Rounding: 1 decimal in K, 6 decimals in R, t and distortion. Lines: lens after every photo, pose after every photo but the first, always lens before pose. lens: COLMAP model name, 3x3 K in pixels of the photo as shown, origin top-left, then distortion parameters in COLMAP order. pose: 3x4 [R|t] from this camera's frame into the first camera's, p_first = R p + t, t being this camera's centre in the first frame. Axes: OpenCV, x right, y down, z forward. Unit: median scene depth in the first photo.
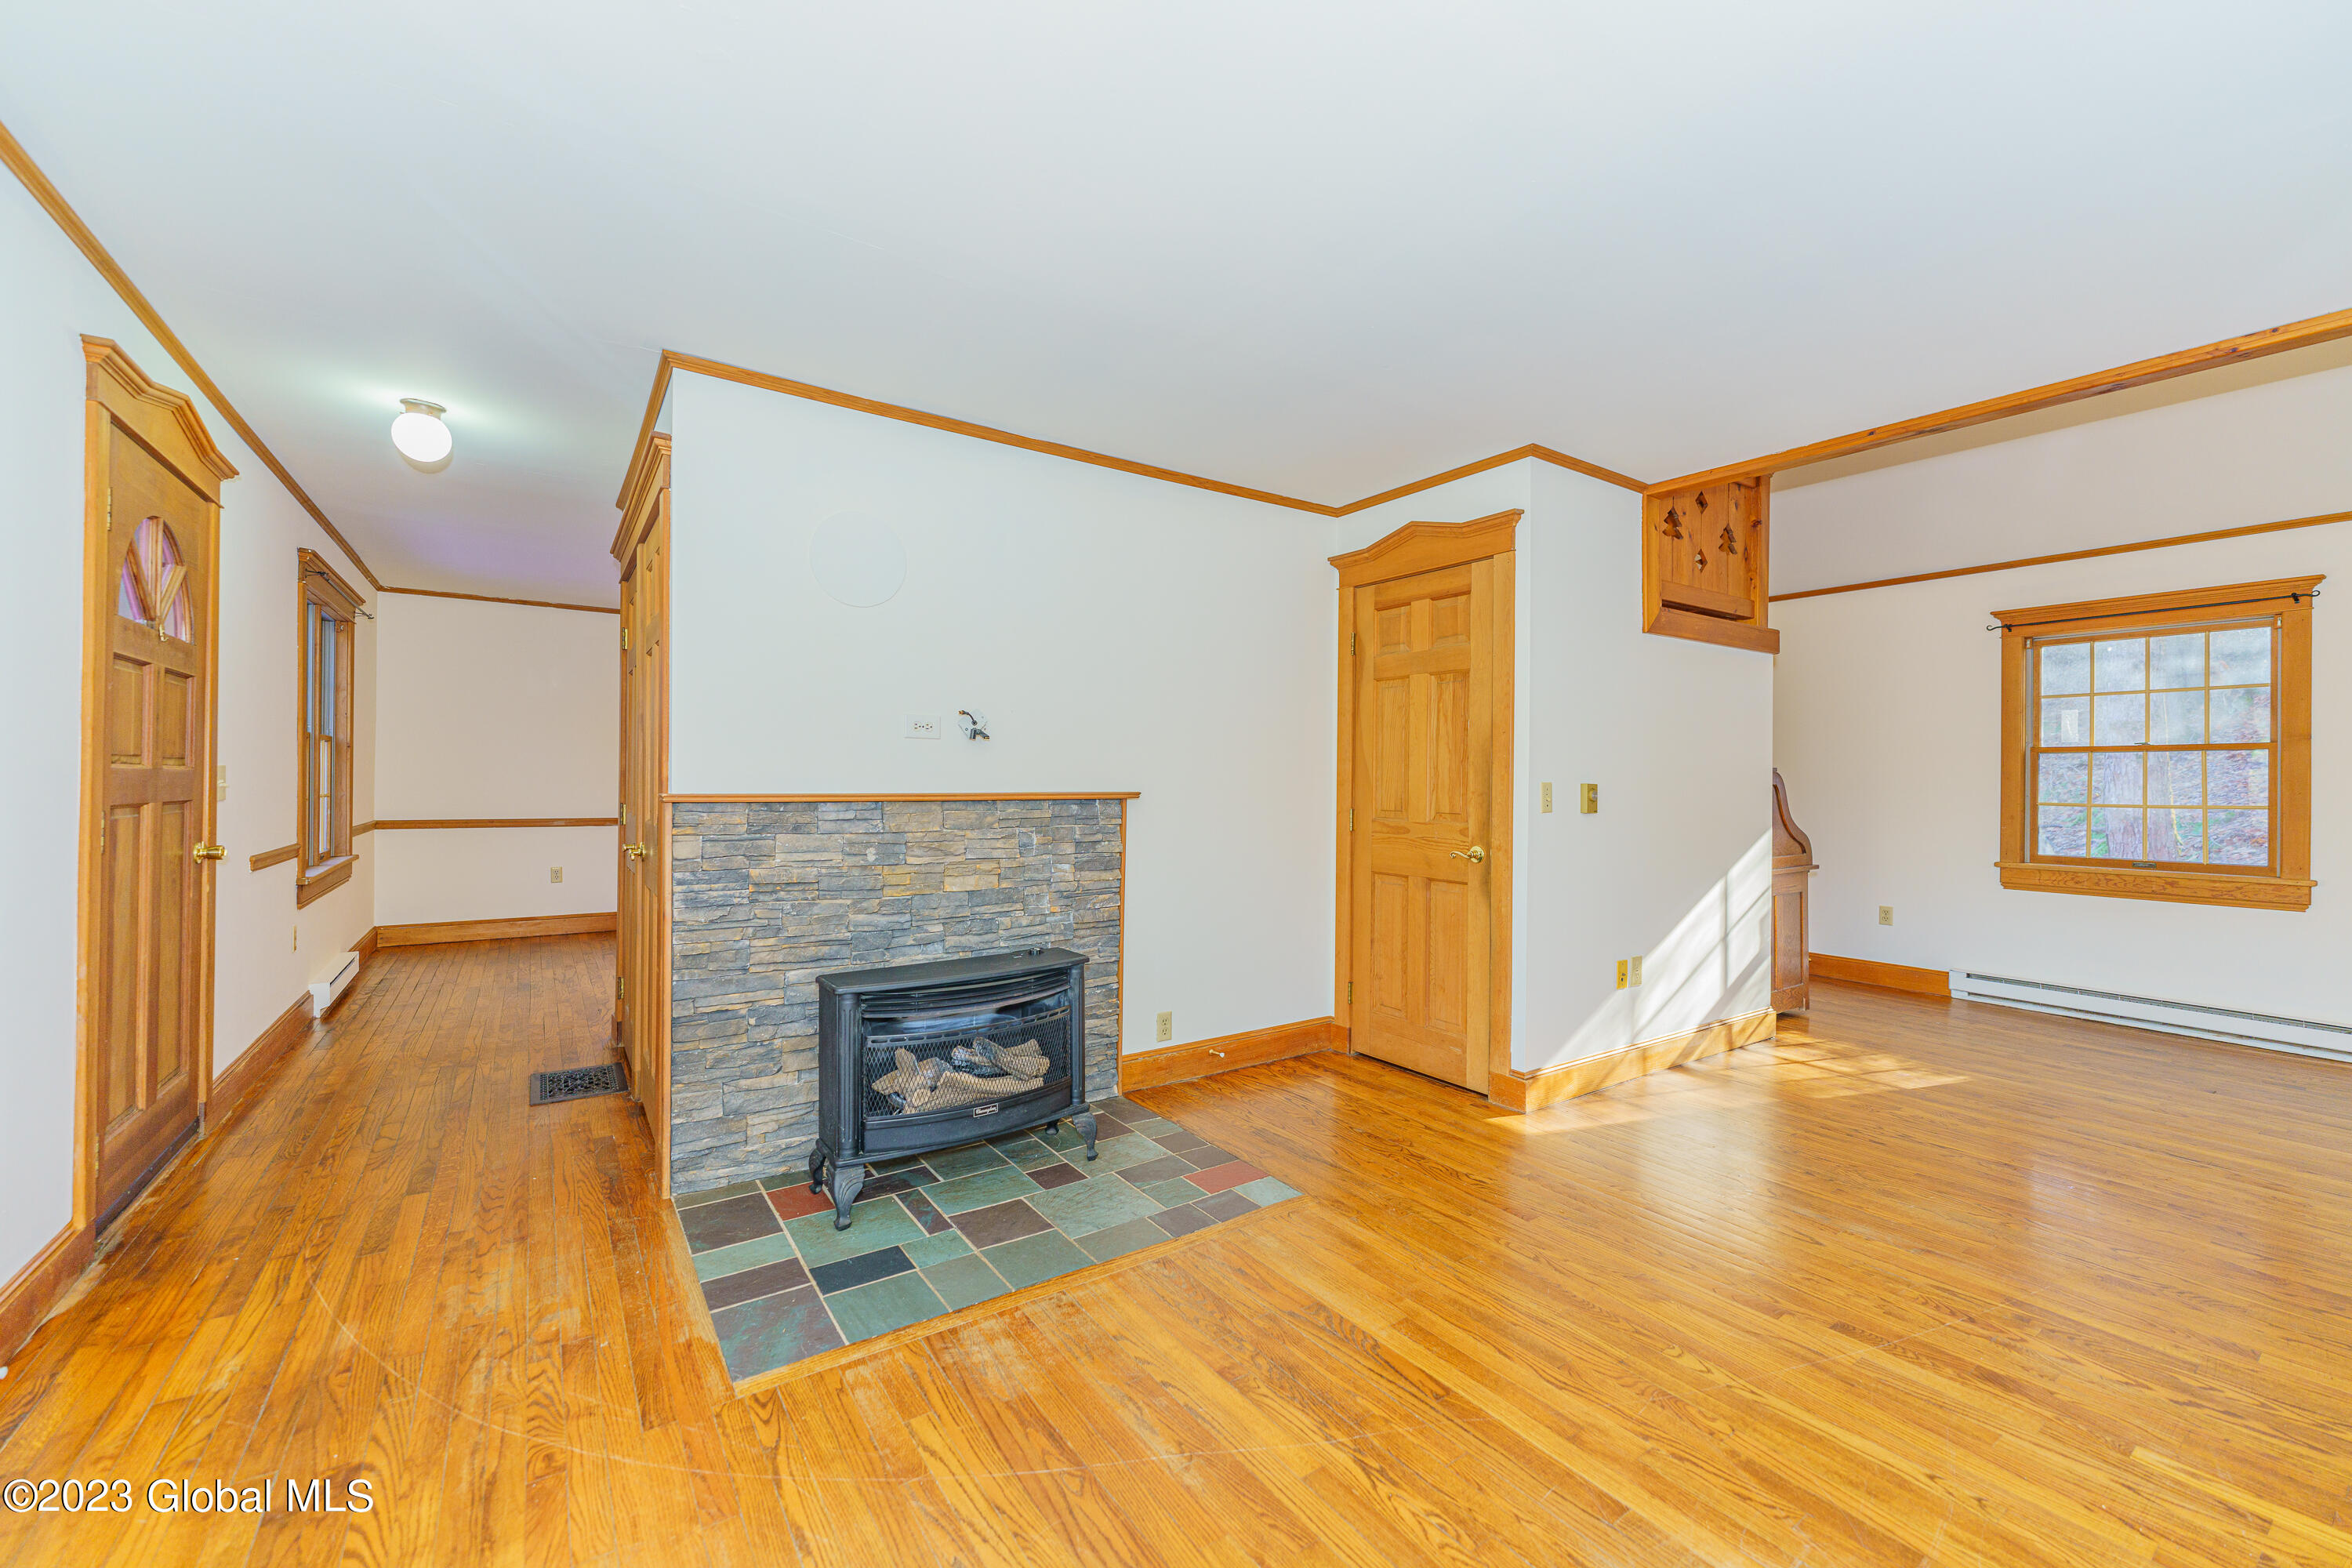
lens RADIAL K [[936.2, 0, 1173.3], [0, 936.2, 779.6], [0, 0, 1]] dist [0.001328, -0.000255]
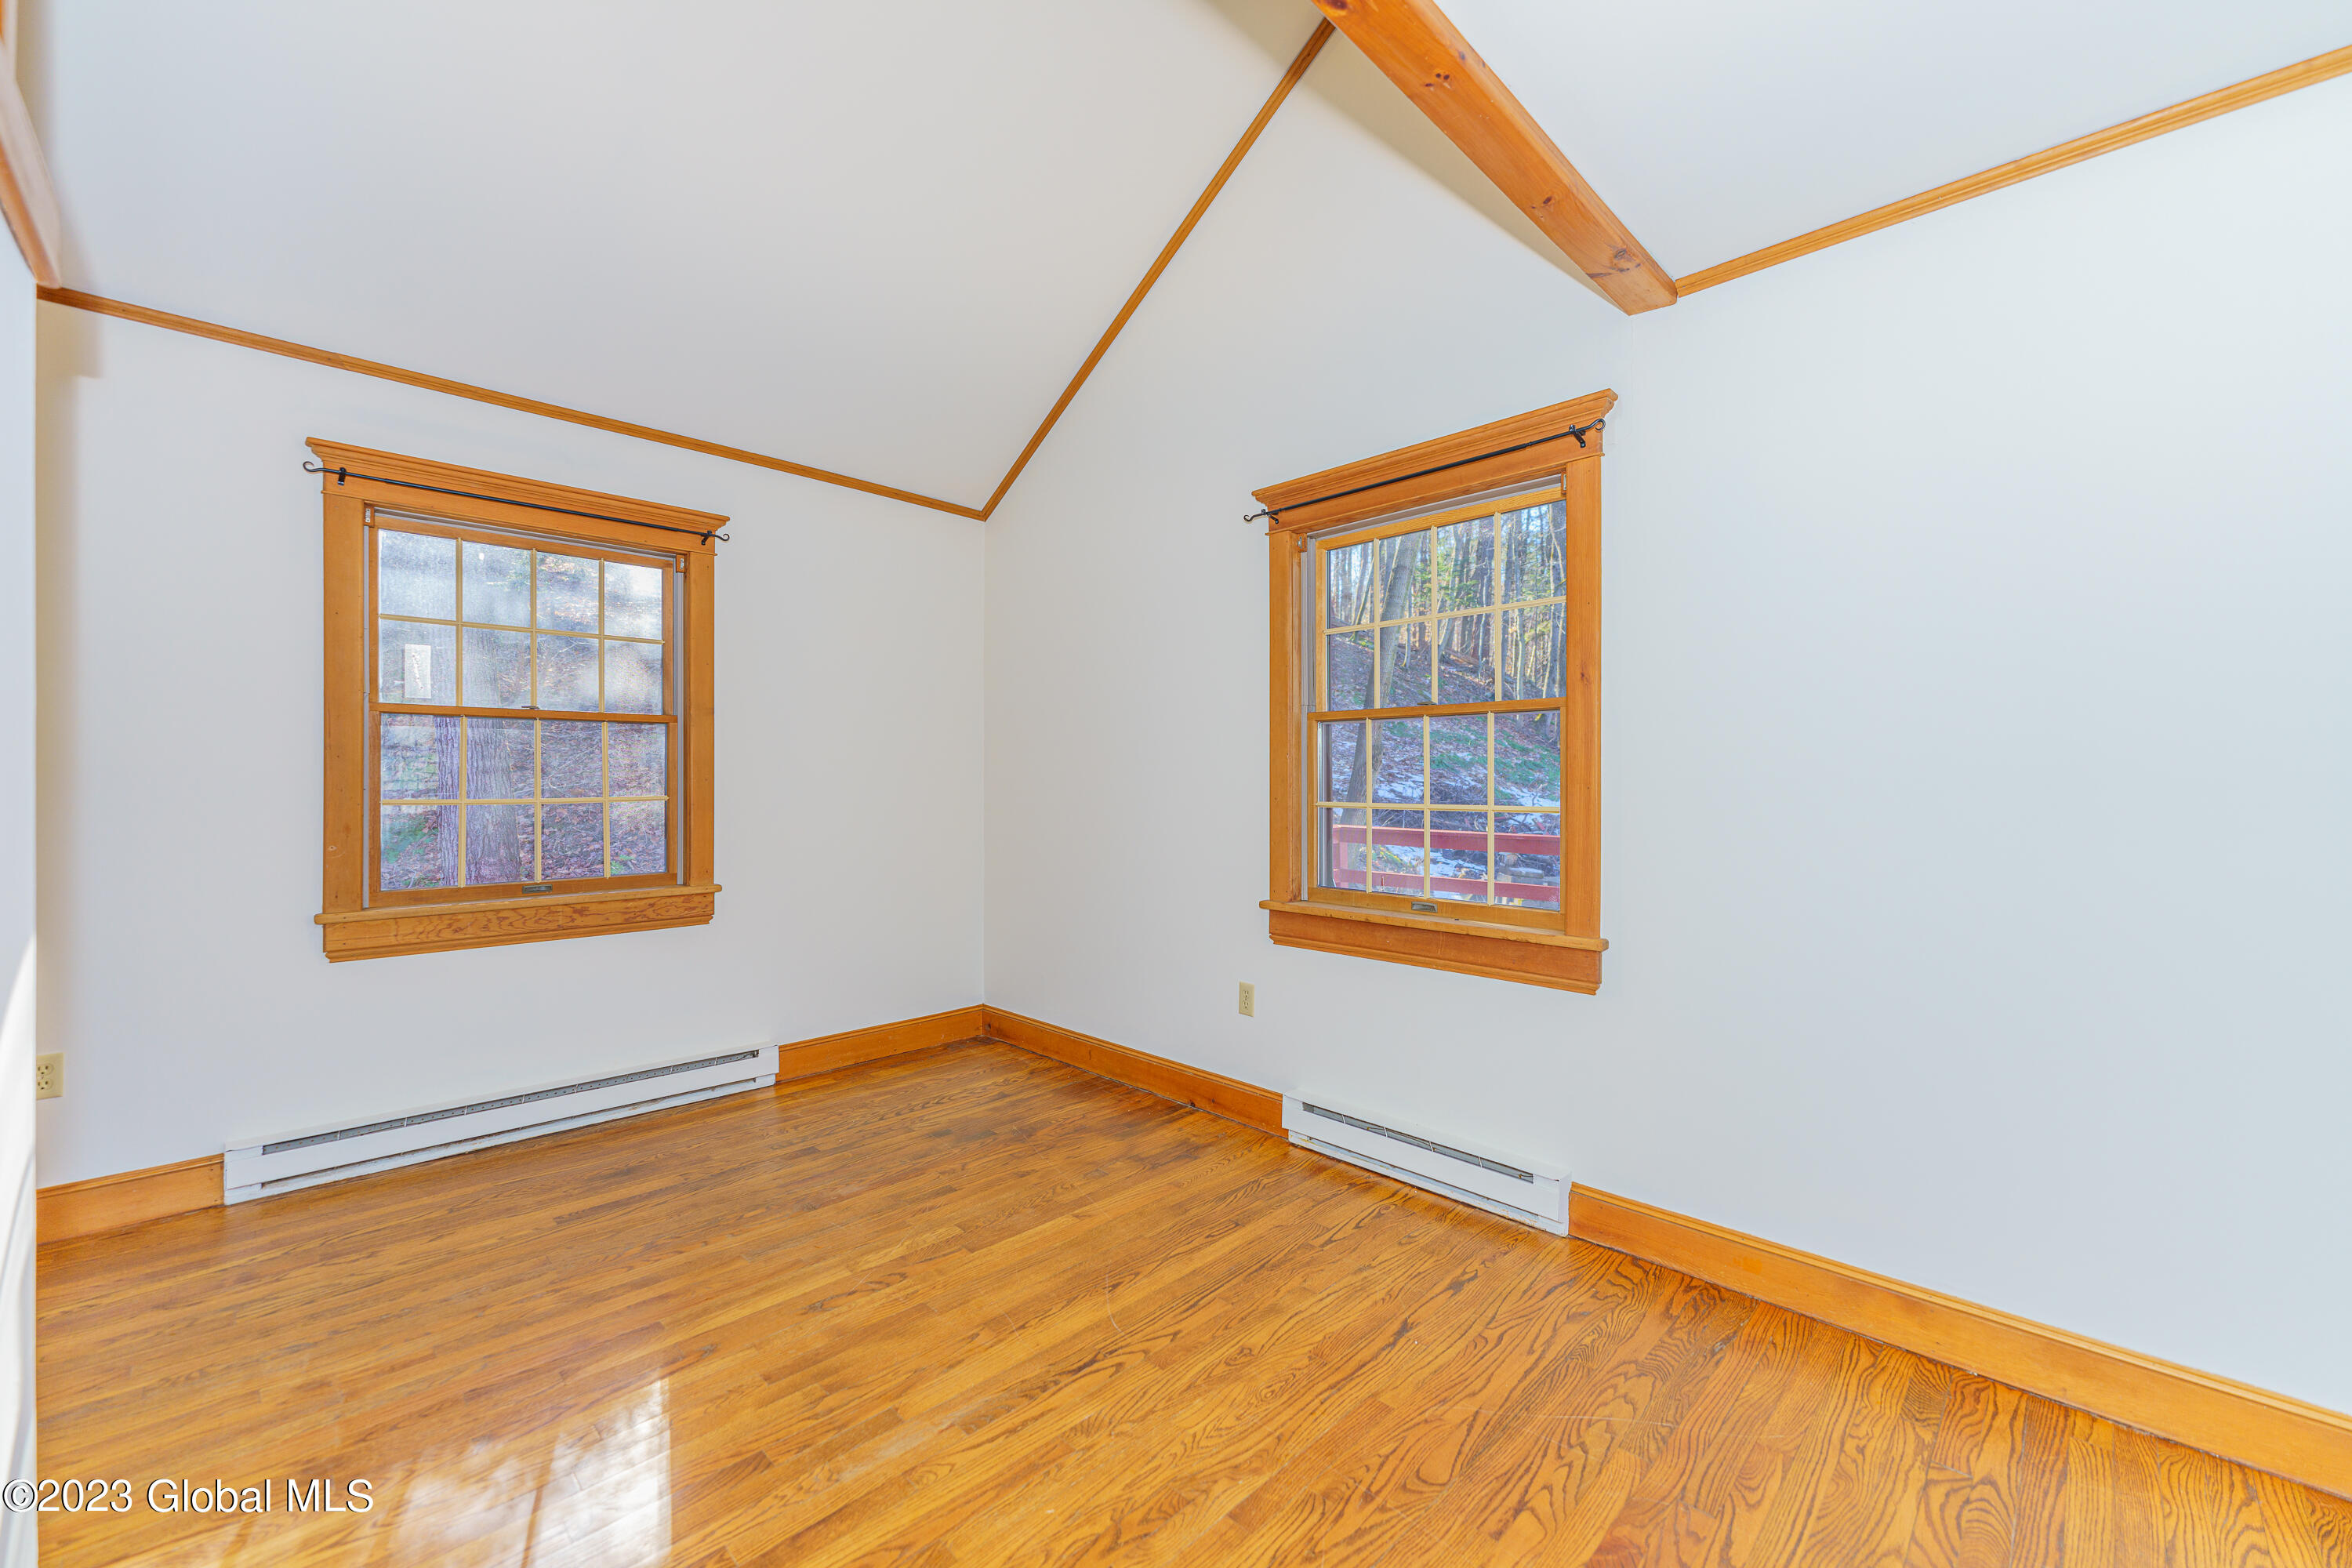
lens RADIAL K [[936.2, 0, 1173.3], [0, 936.2, 779.6], [0, 0, 1]] dist [0.001328, -0.000255]
pose [[-0.186426, -0.011272, 0.982404, 0.455300], [-0.004459, 0.999934, 0.010627, 0.006300], [-0.982459, -0.002399, -0.186464, 1.047104]]
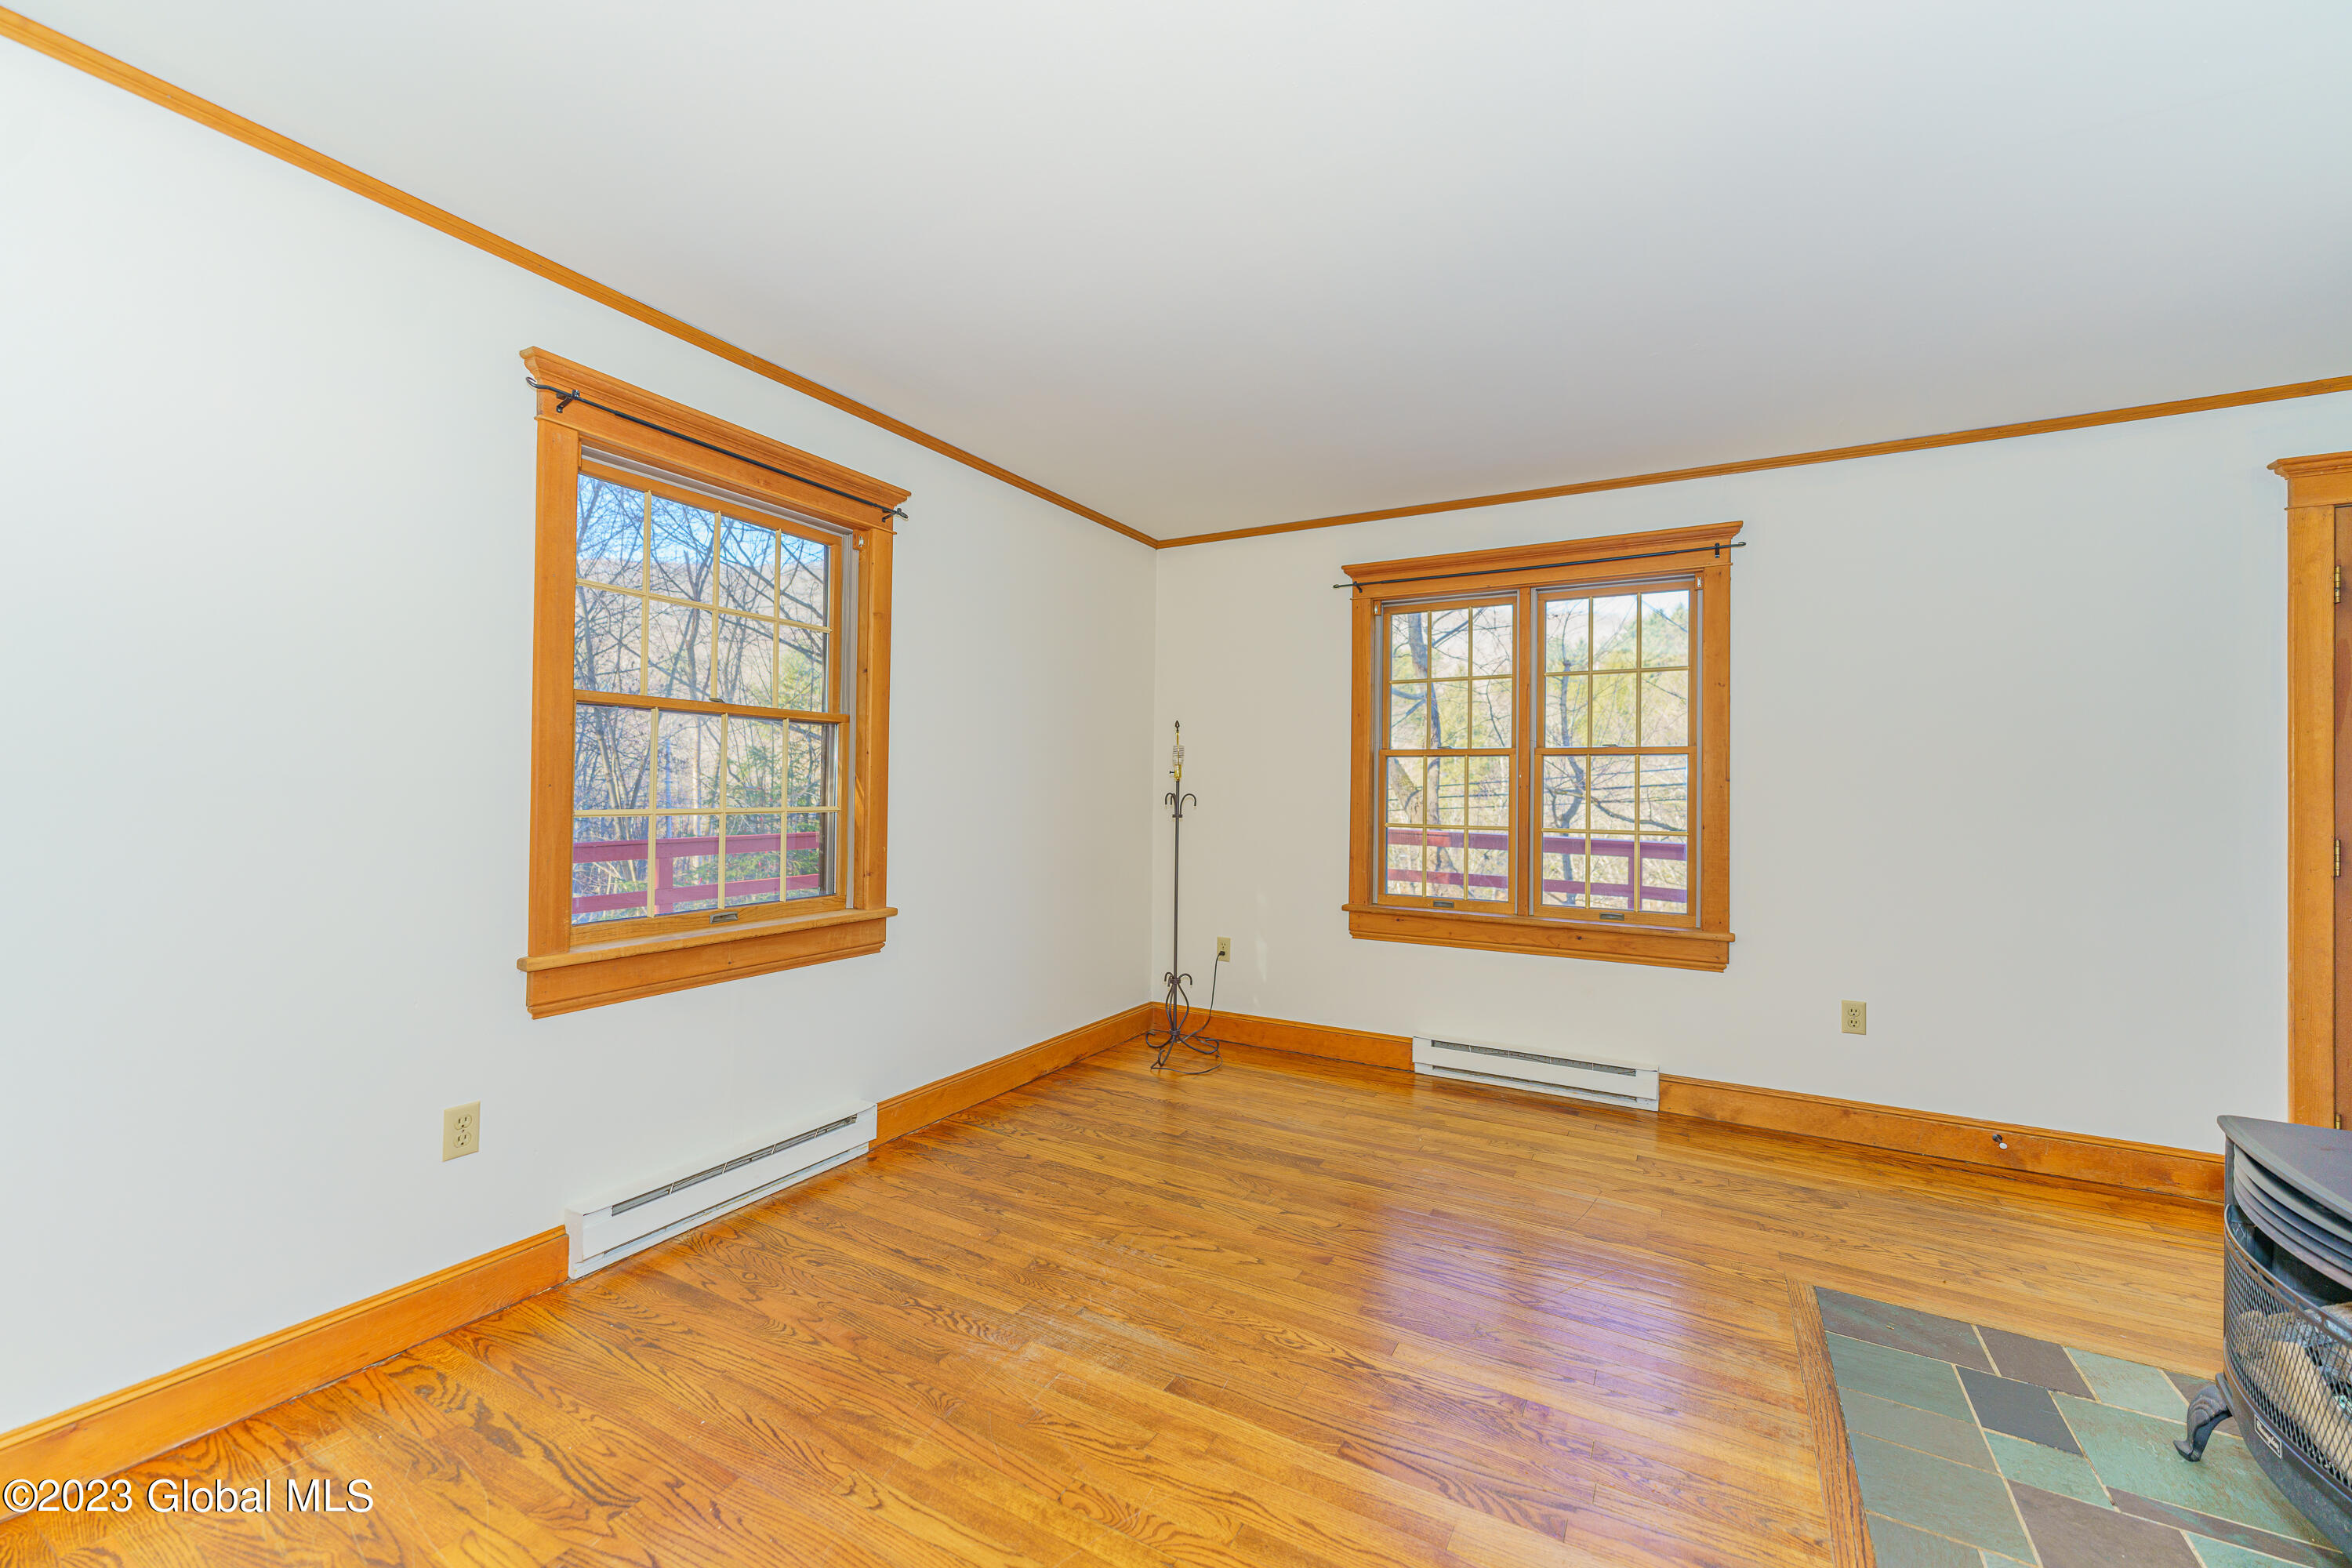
lens RADIAL K [[936.2, 0, 1173.3], [0, 936.2, 779.6], [0, 0, 1]] dist [0.001328, -0.000255]
pose [[-0.898723, -0.026431, -0.437719, 0.508750], [-0.020915, 0.999630, -0.017417, 0.006966], [0.438017, -0.006498, -0.898943, 1.039469]]
